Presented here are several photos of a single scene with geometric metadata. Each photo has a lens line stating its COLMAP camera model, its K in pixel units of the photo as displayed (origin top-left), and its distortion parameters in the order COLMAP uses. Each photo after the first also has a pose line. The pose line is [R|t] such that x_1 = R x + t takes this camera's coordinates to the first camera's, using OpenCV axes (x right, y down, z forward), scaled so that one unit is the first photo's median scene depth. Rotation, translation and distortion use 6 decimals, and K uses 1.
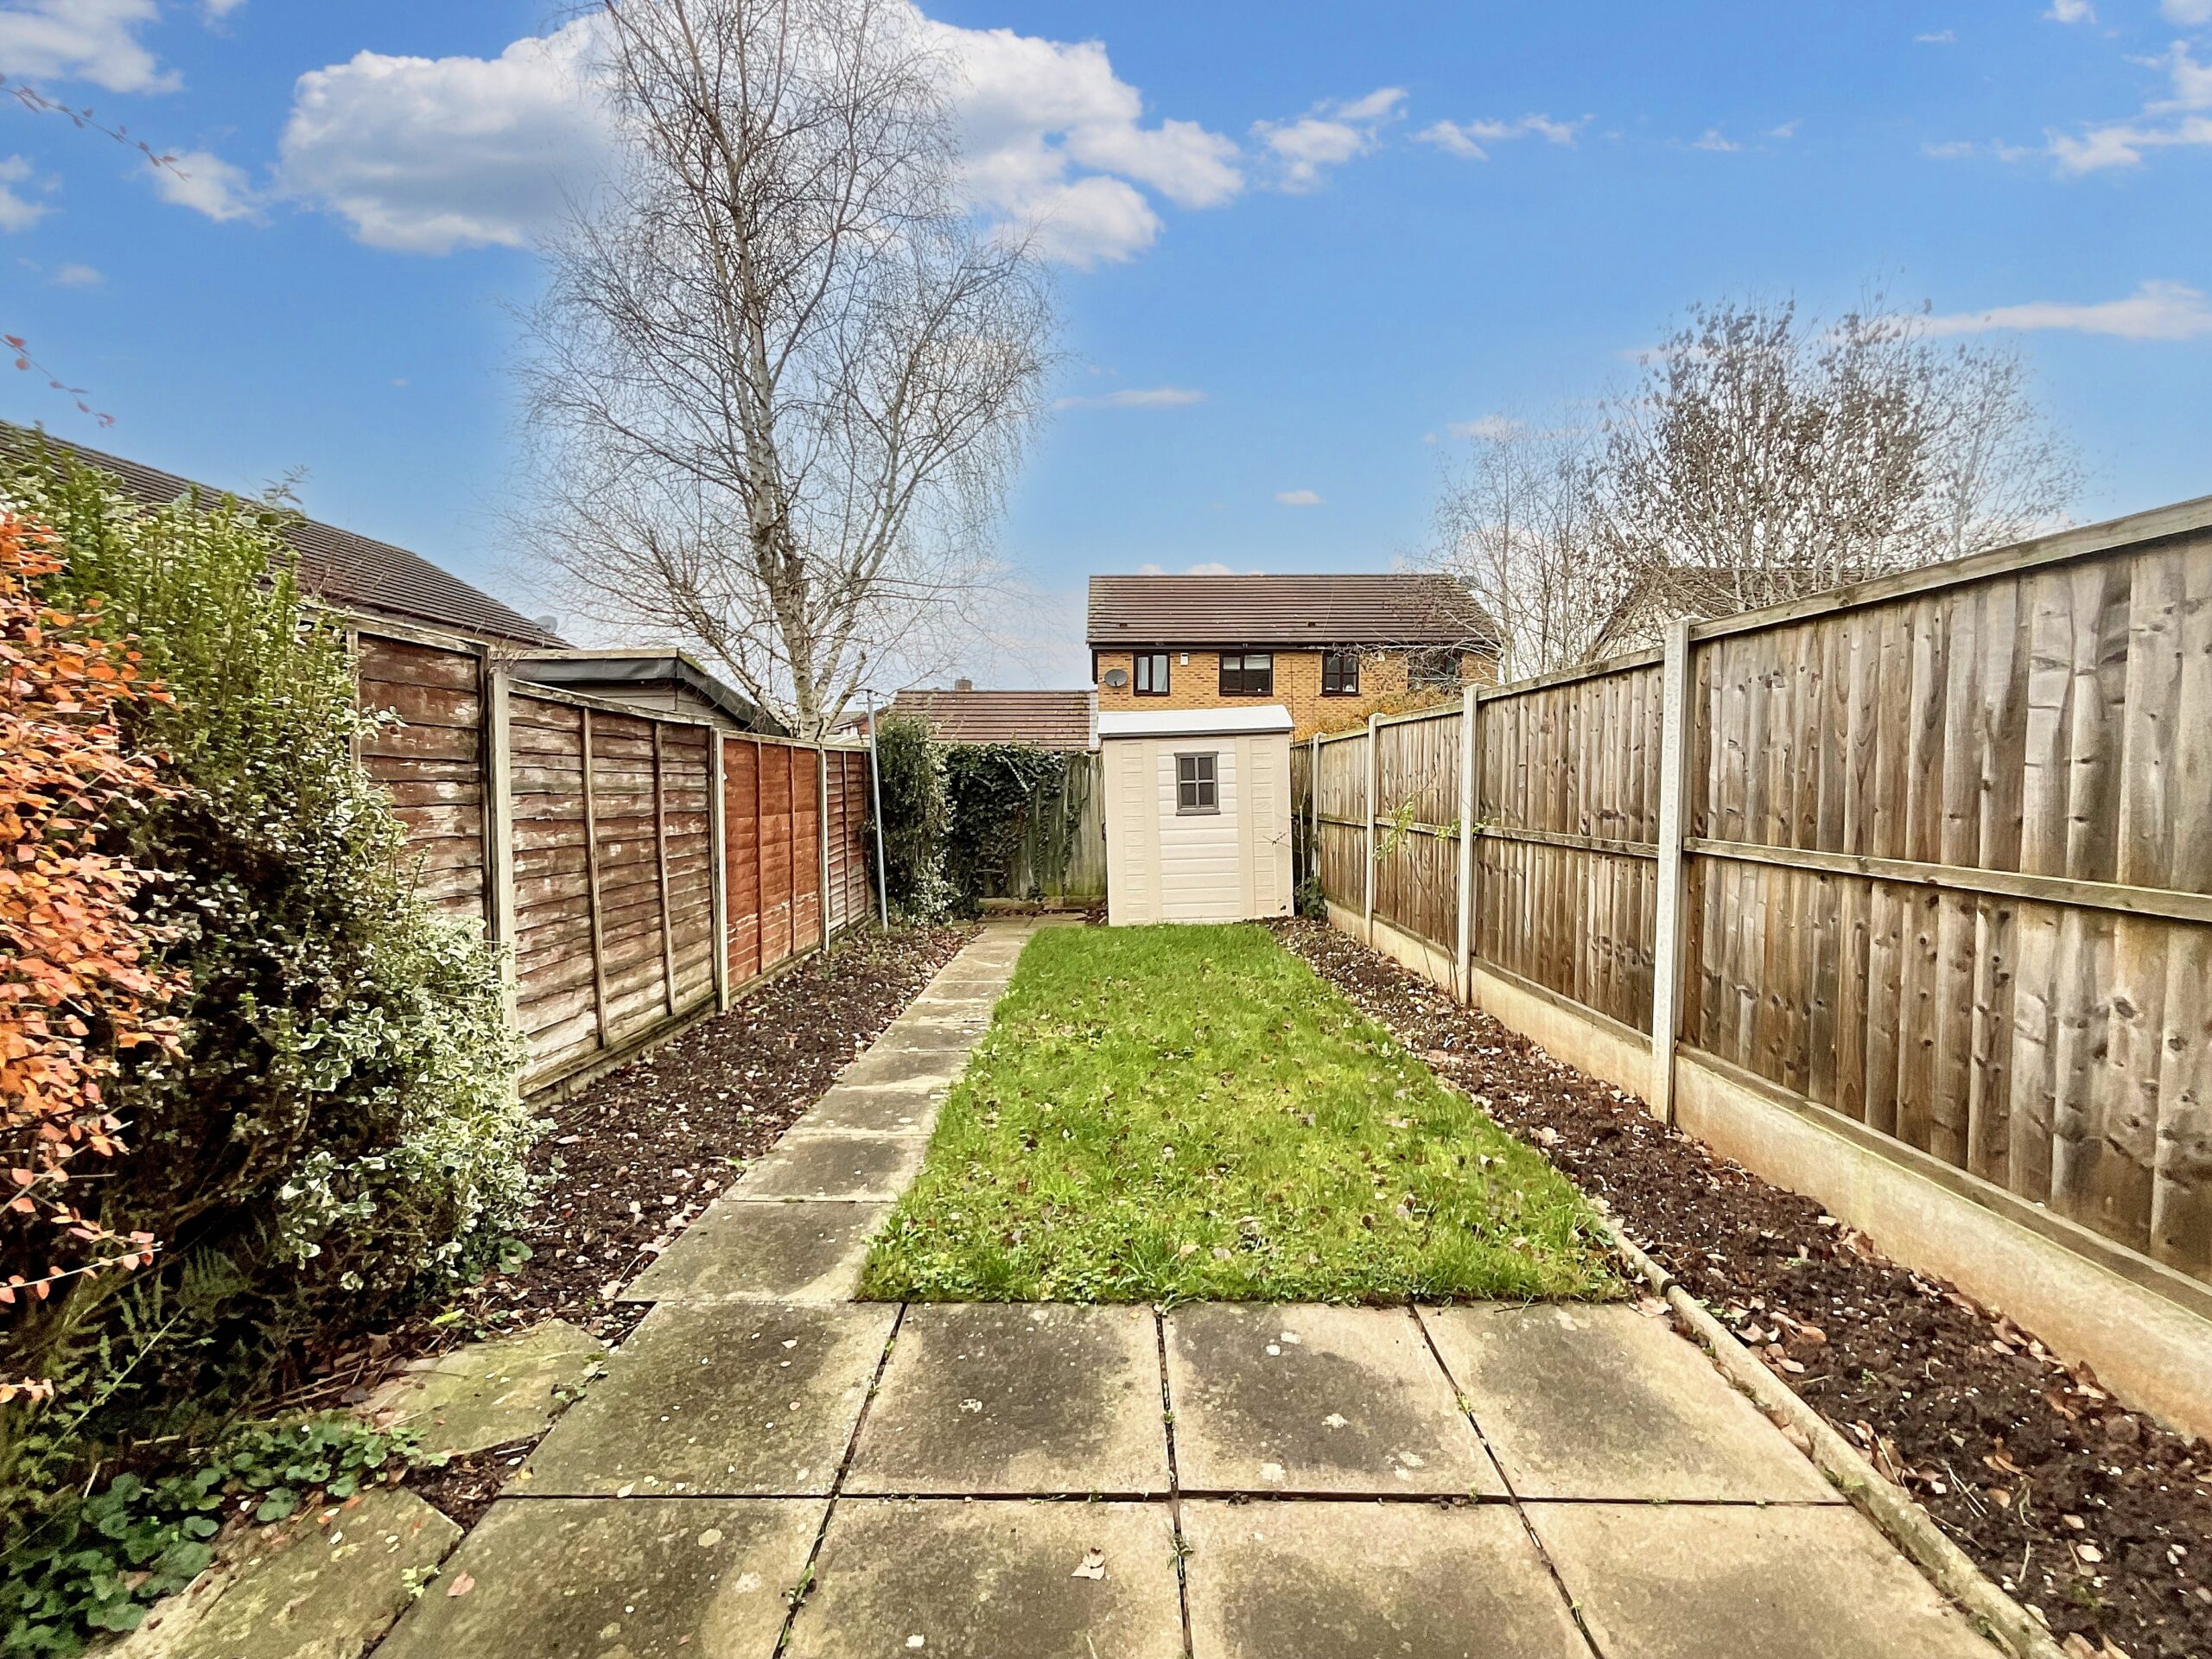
lens RADIAL K [[953.2, 0, 1106.0], [0, 953.2, 829.5], [0, 0, 1]] dist [-0.000149, -0.000002]
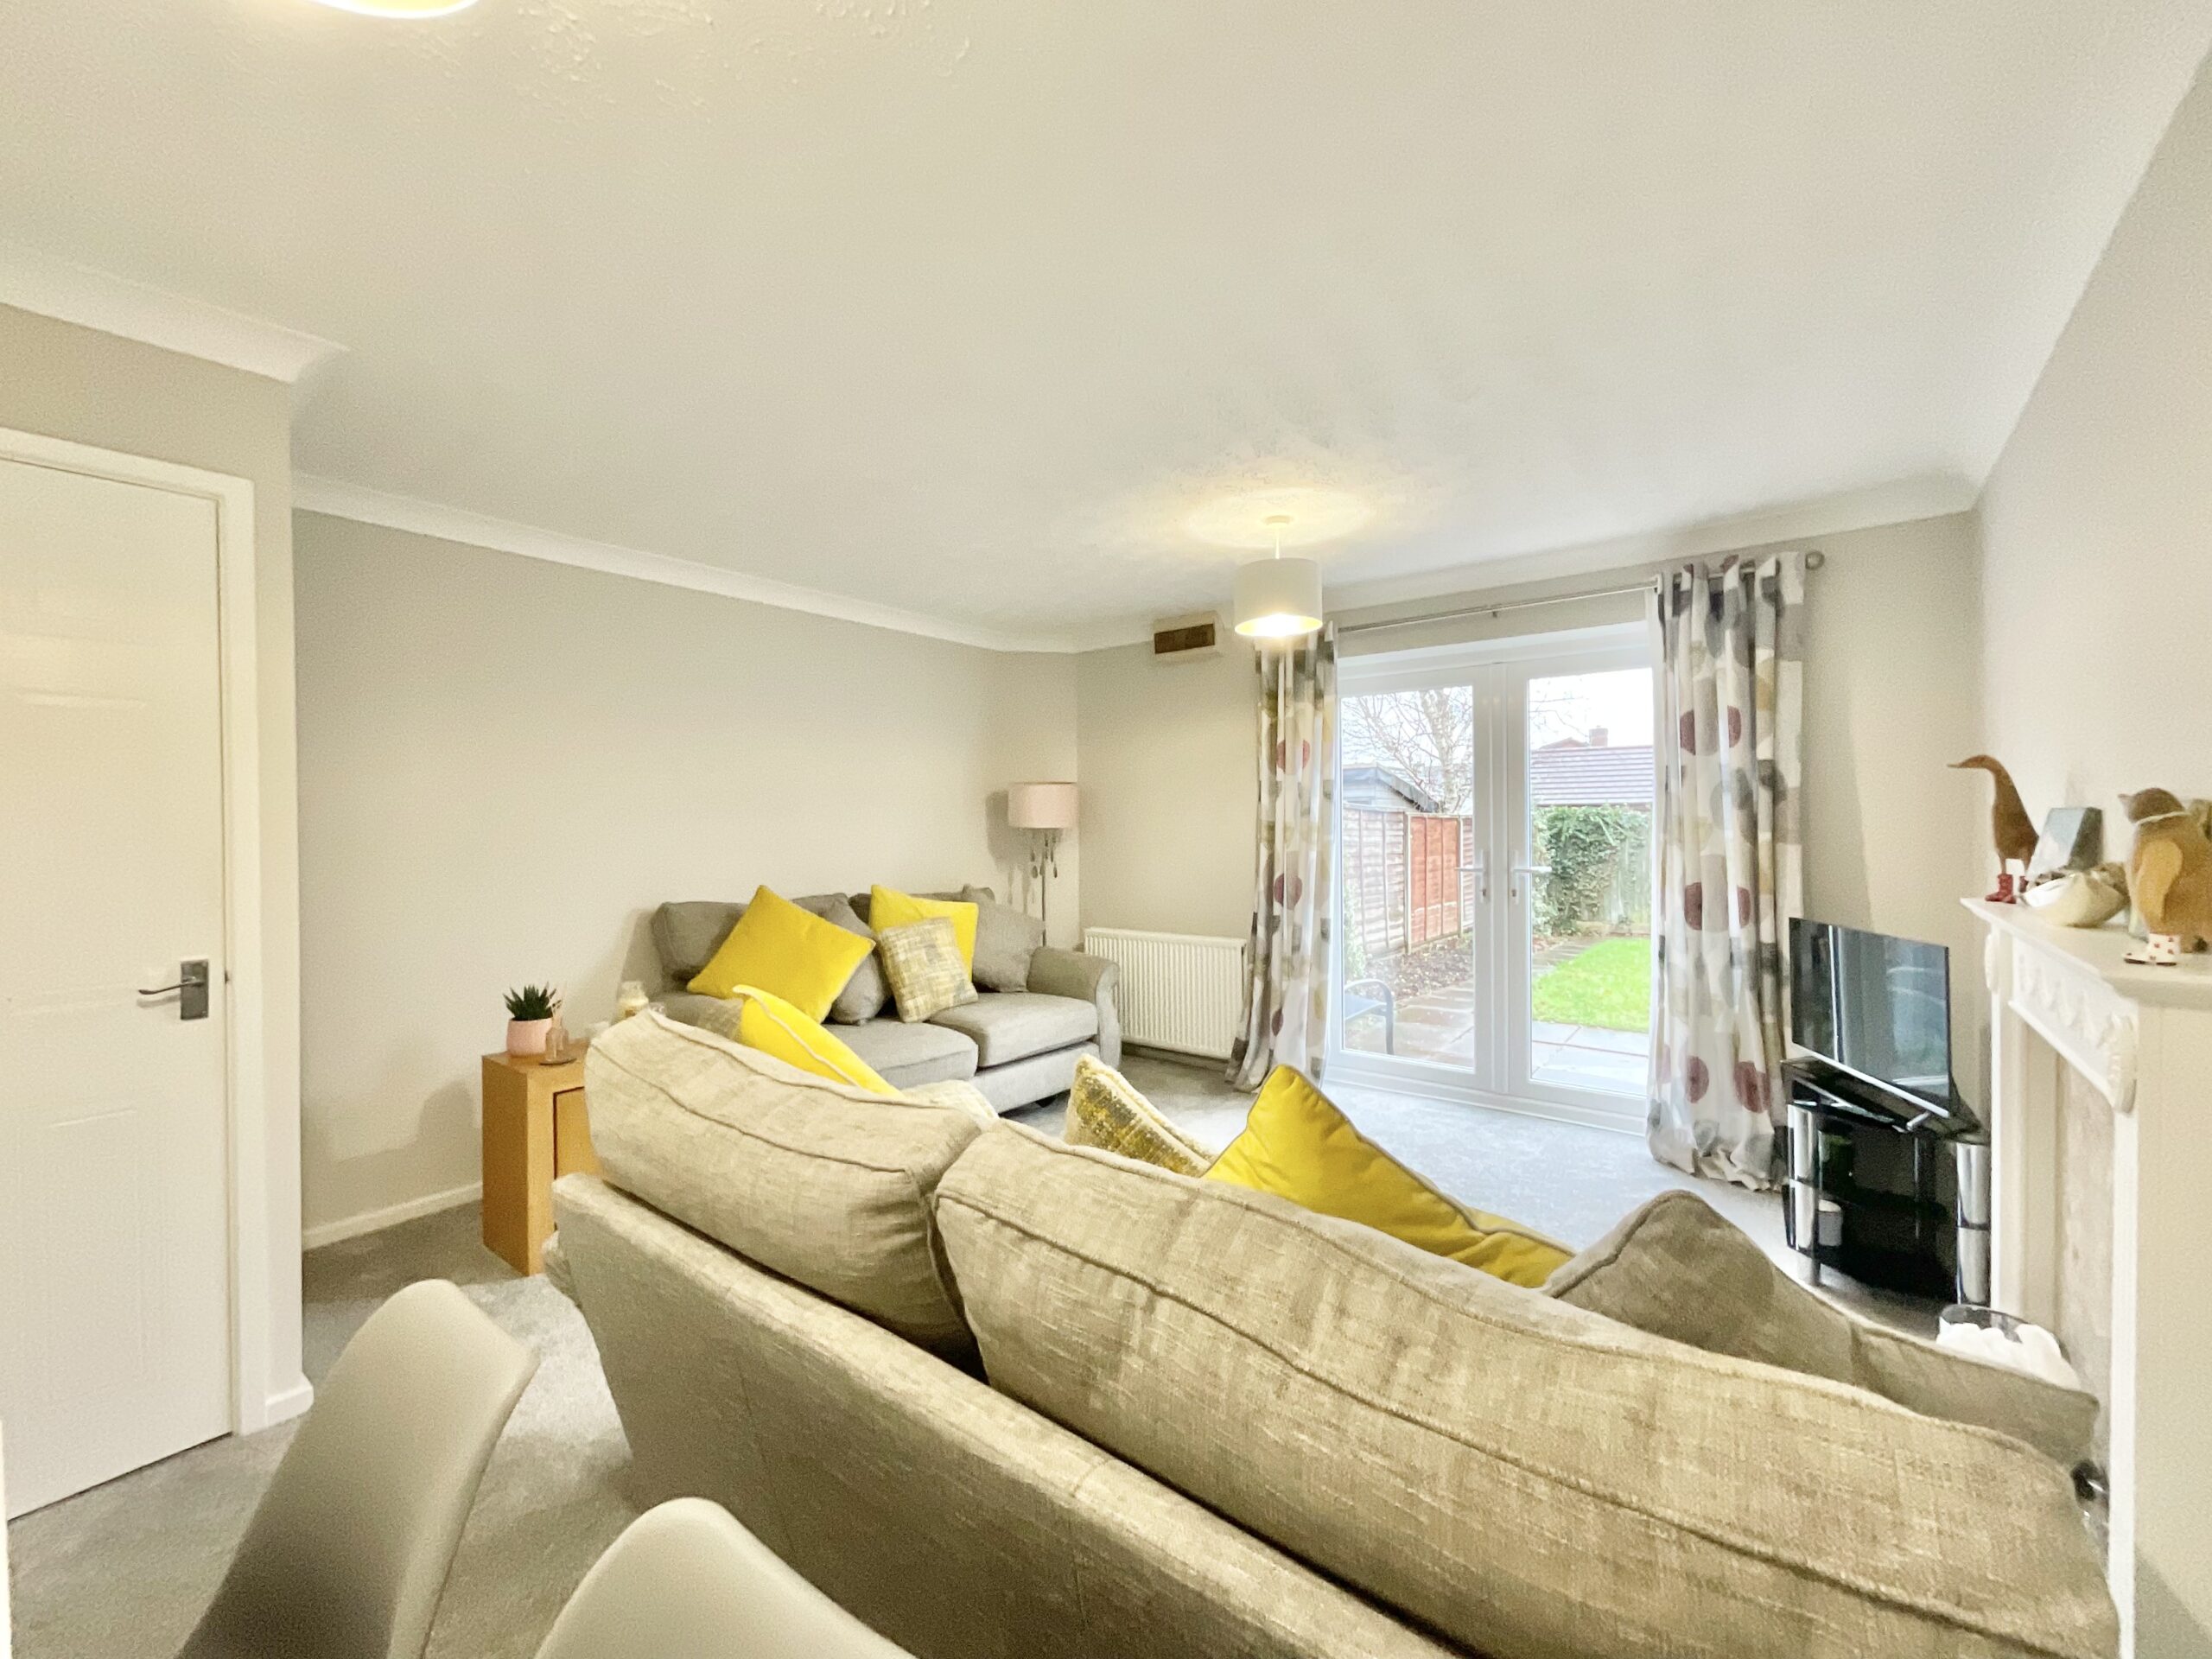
lens RADIAL K [[902.1, 0, 1104.2], [0, 902.1, 827.1], [0, 0, 1]] dist [0.000986, -0.000126]
pose [[0.789594, -0.001286, -0.613628, 0.164999], [-0.029238, 0.998783, -0.039715, 0.012802], [0.612933, 0.049300, 0.788596, -0.579442]]
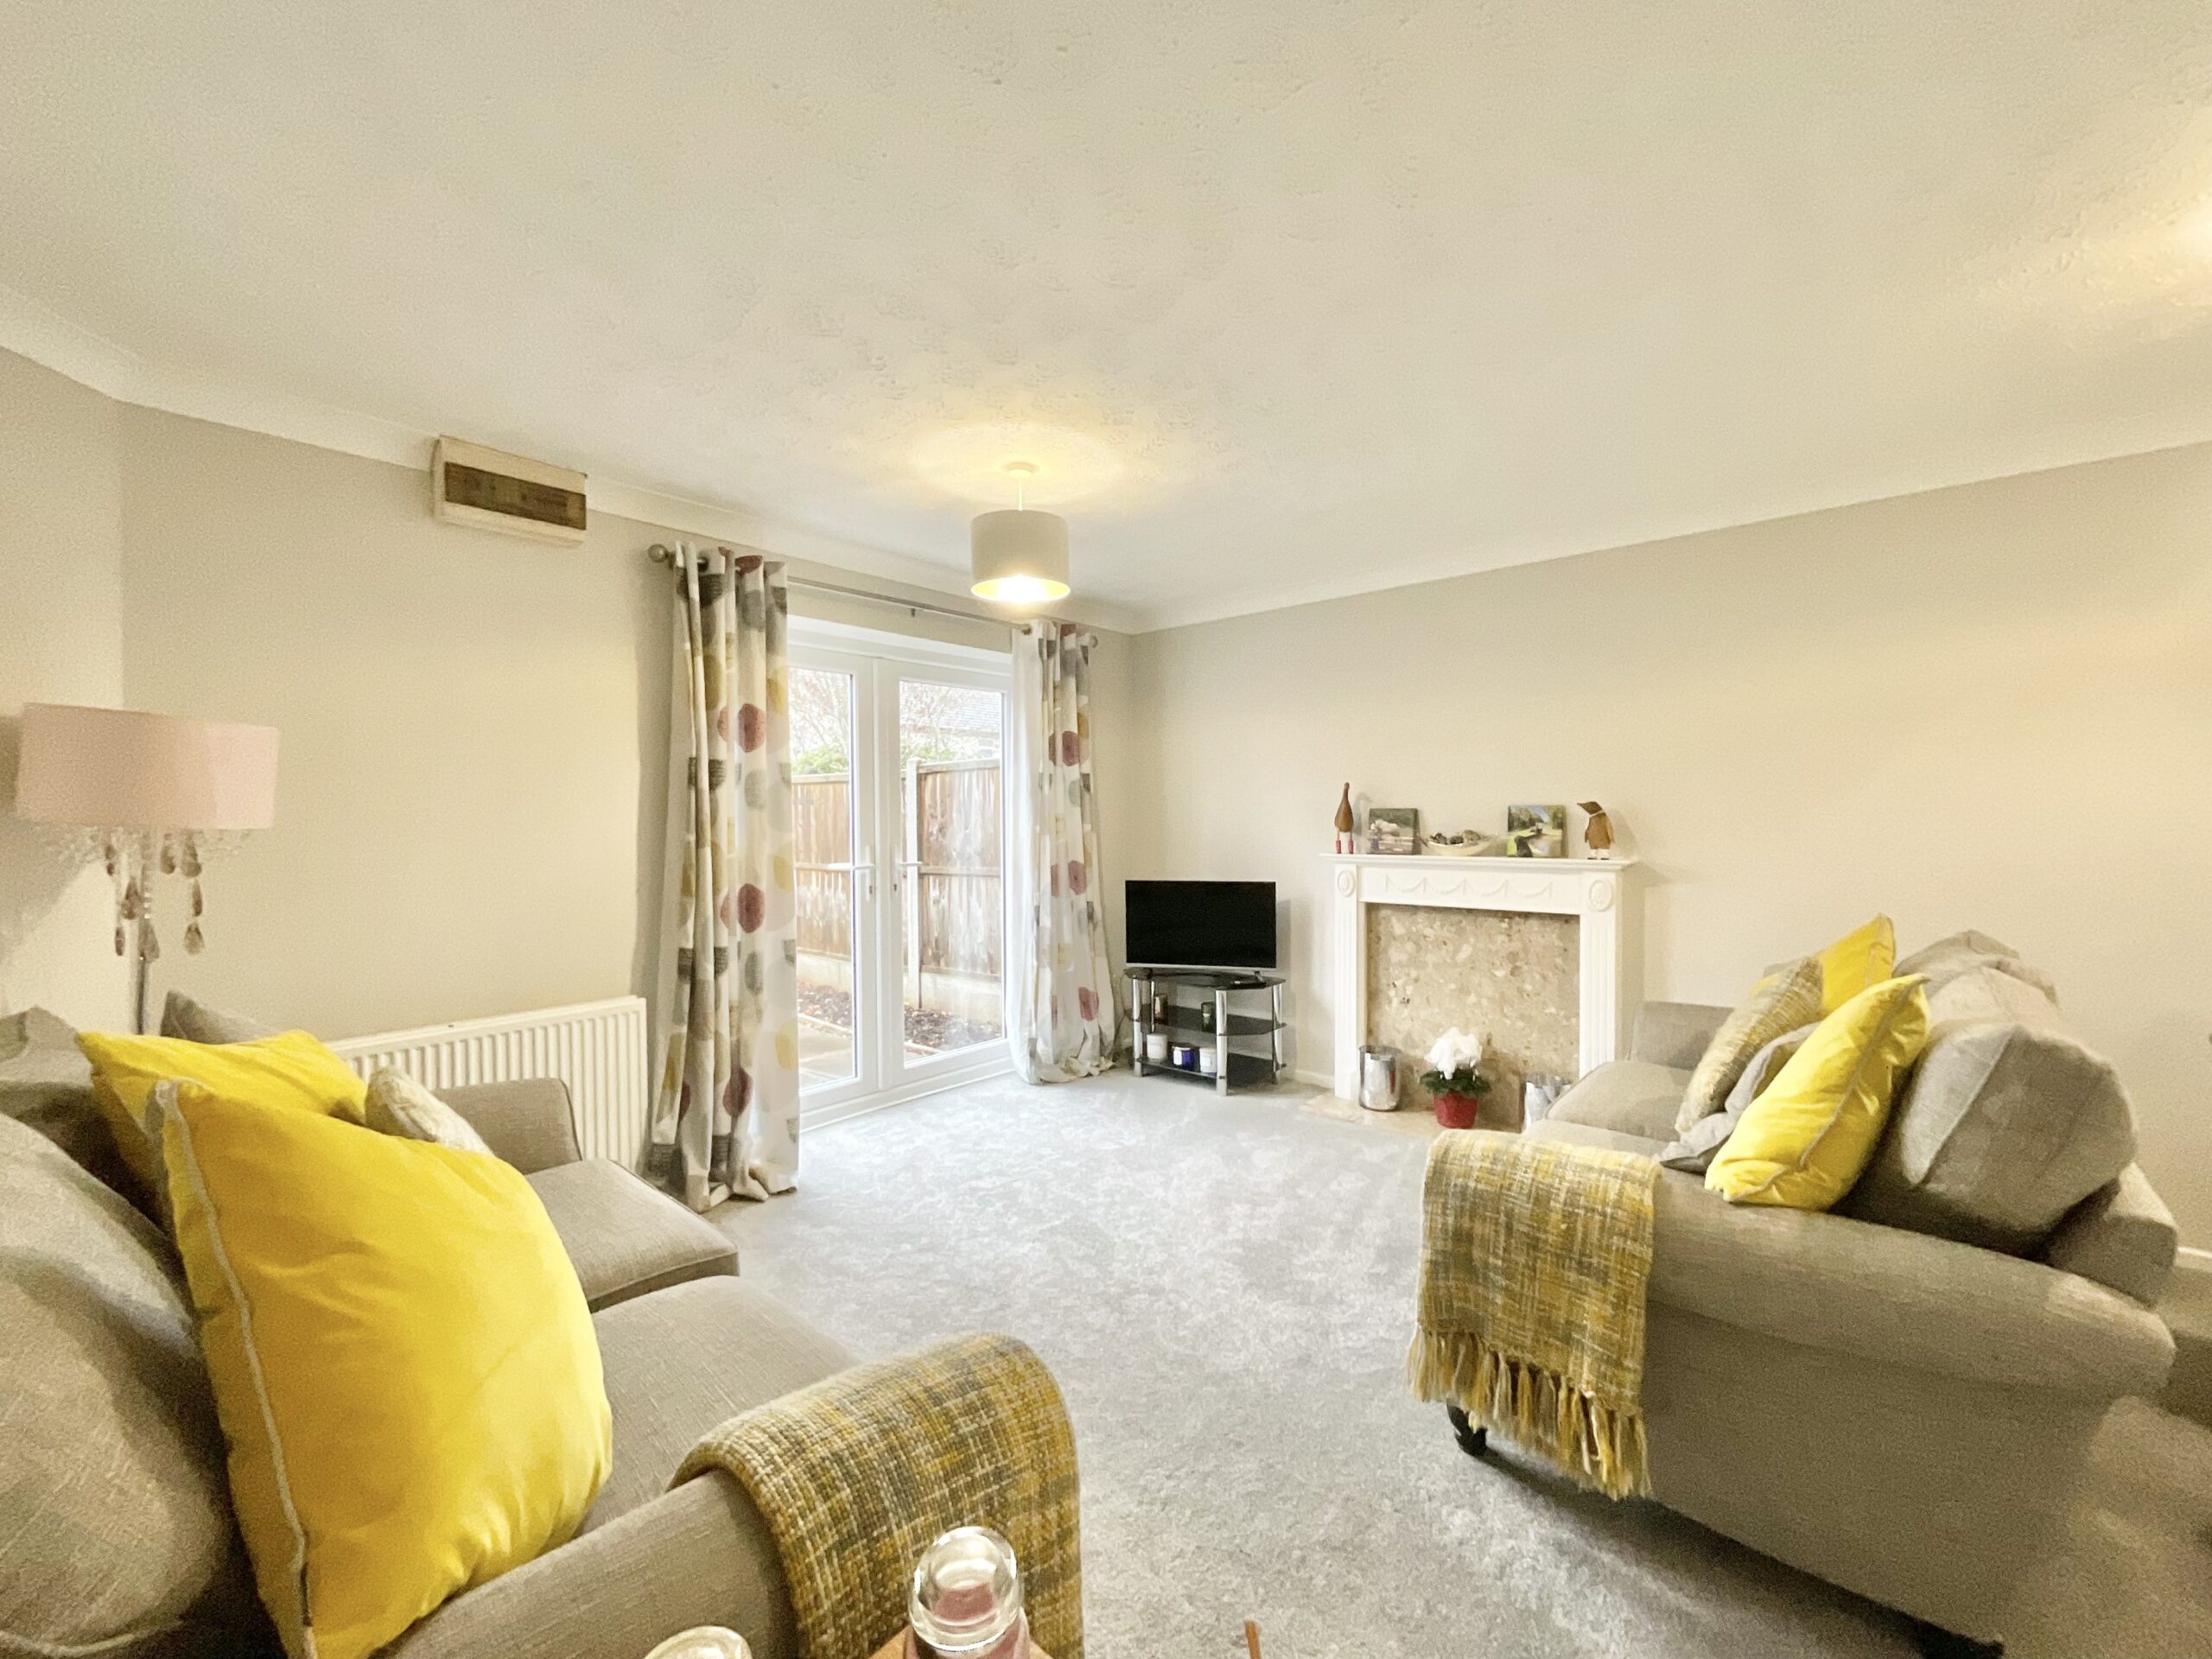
lens RADIAL K [[902.1, 0, 1104.2], [0, 902.1, 827.1], [0, 0, 1]] dist [0.000986, -0.000126]
pose [[0.655734, -0.014505, 0.754853, -0.249463], [0.049698, 0.998476, -0.023986, 0.007203], [-0.753355, 0.053243, 0.655456, -0.472752]]
